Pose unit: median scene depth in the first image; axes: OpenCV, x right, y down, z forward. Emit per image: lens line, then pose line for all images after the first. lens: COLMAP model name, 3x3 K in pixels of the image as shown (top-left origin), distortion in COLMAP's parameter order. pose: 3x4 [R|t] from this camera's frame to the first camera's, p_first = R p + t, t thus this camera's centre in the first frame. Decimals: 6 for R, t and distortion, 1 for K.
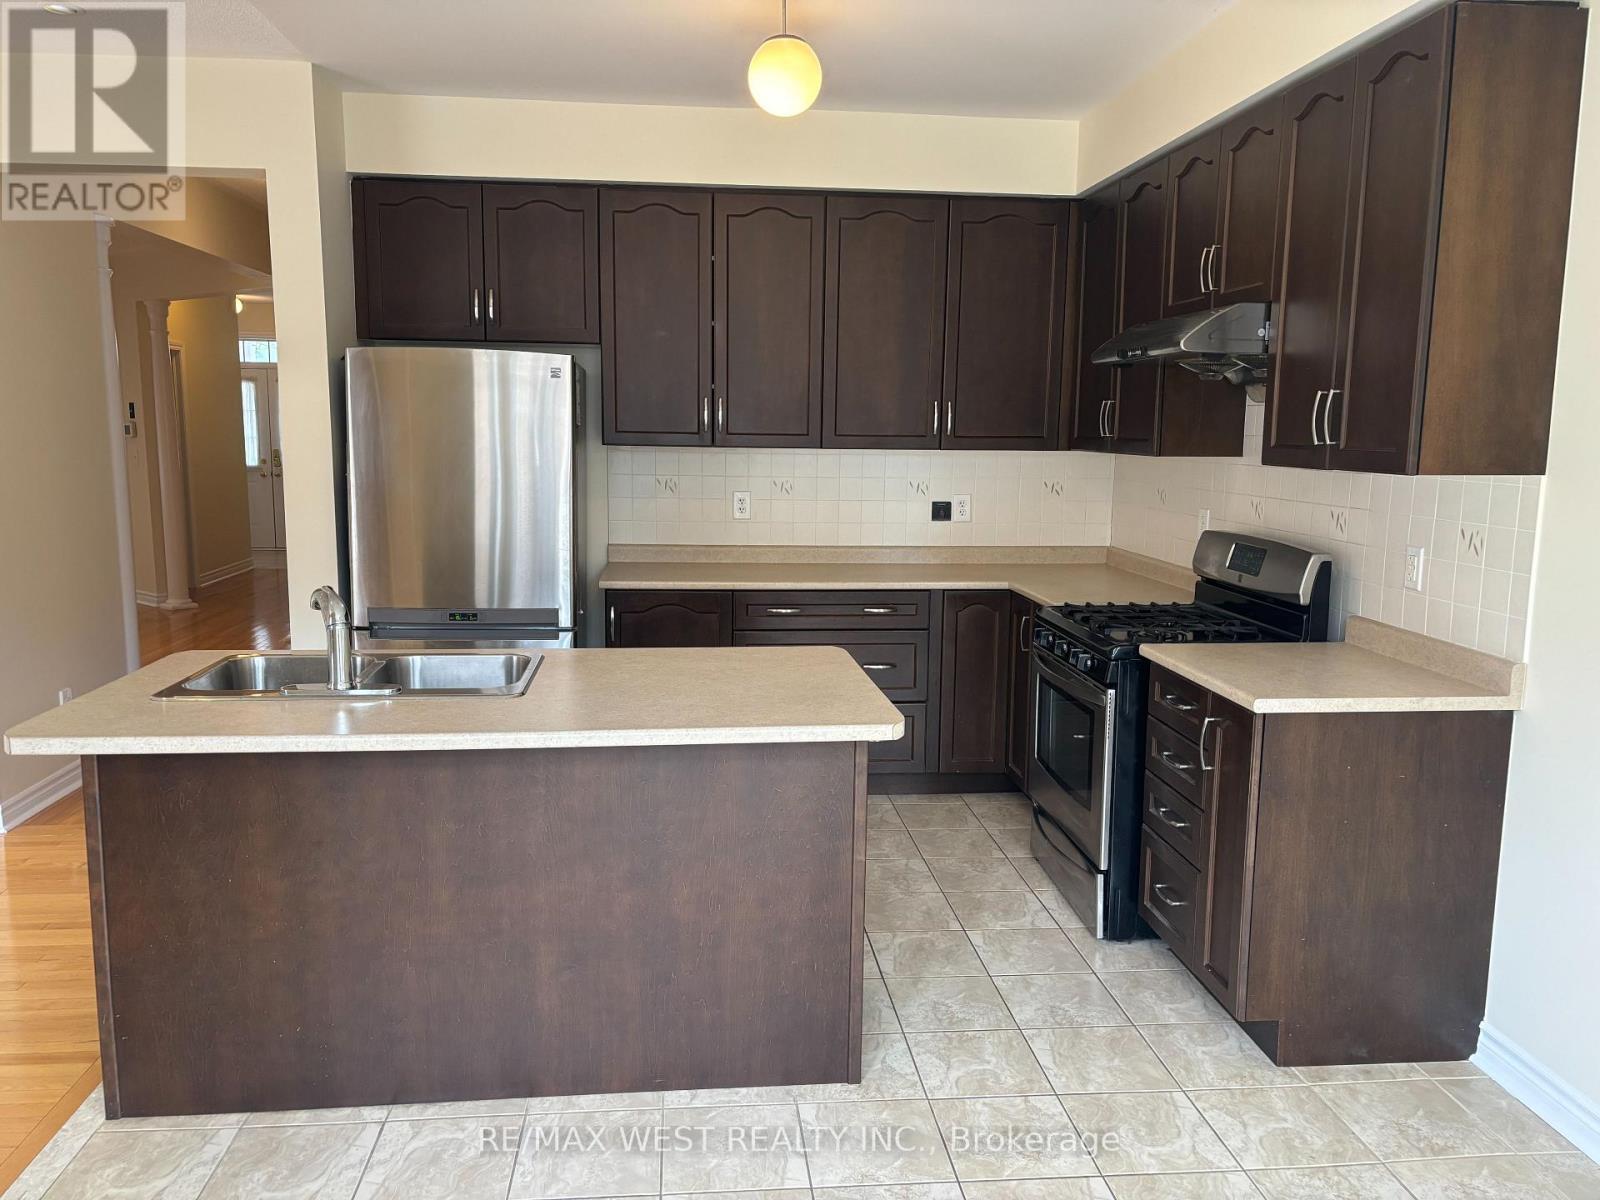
lens RADIAL K [[1207.1, 0, 795.2], [0, 1207.1, 599.0], [0, 0, 1]] dist [0.048268, -0.039268]
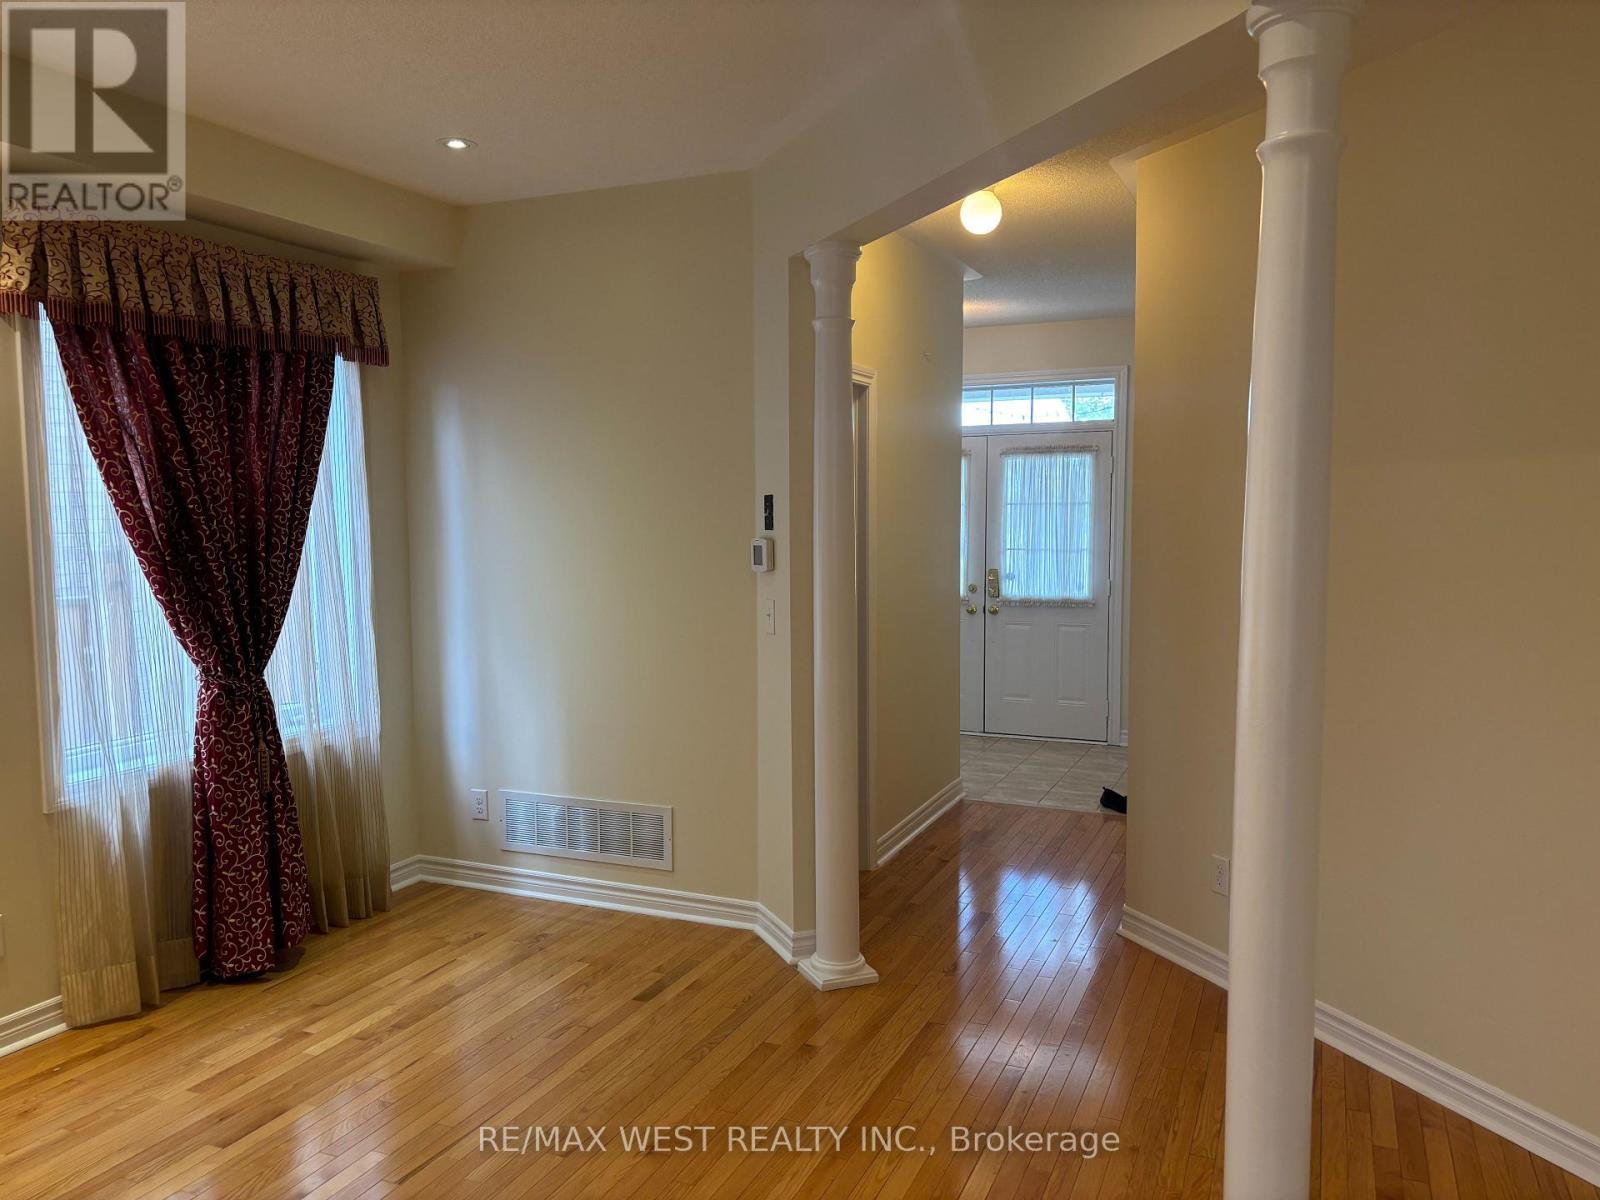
lens RADIAL K [[1207.1, 0, 797.2], [0, 1207.1, 603.4], [0, 0, 1]] dist [0.048268, -0.039268]
pose [[0.874478, 0.022910, -0.484524, -0.235755], [-0.057504, 0.996736, -0.056655, -0.071327], [0.481645, 0.077406, 0.872941, 0.458924]]
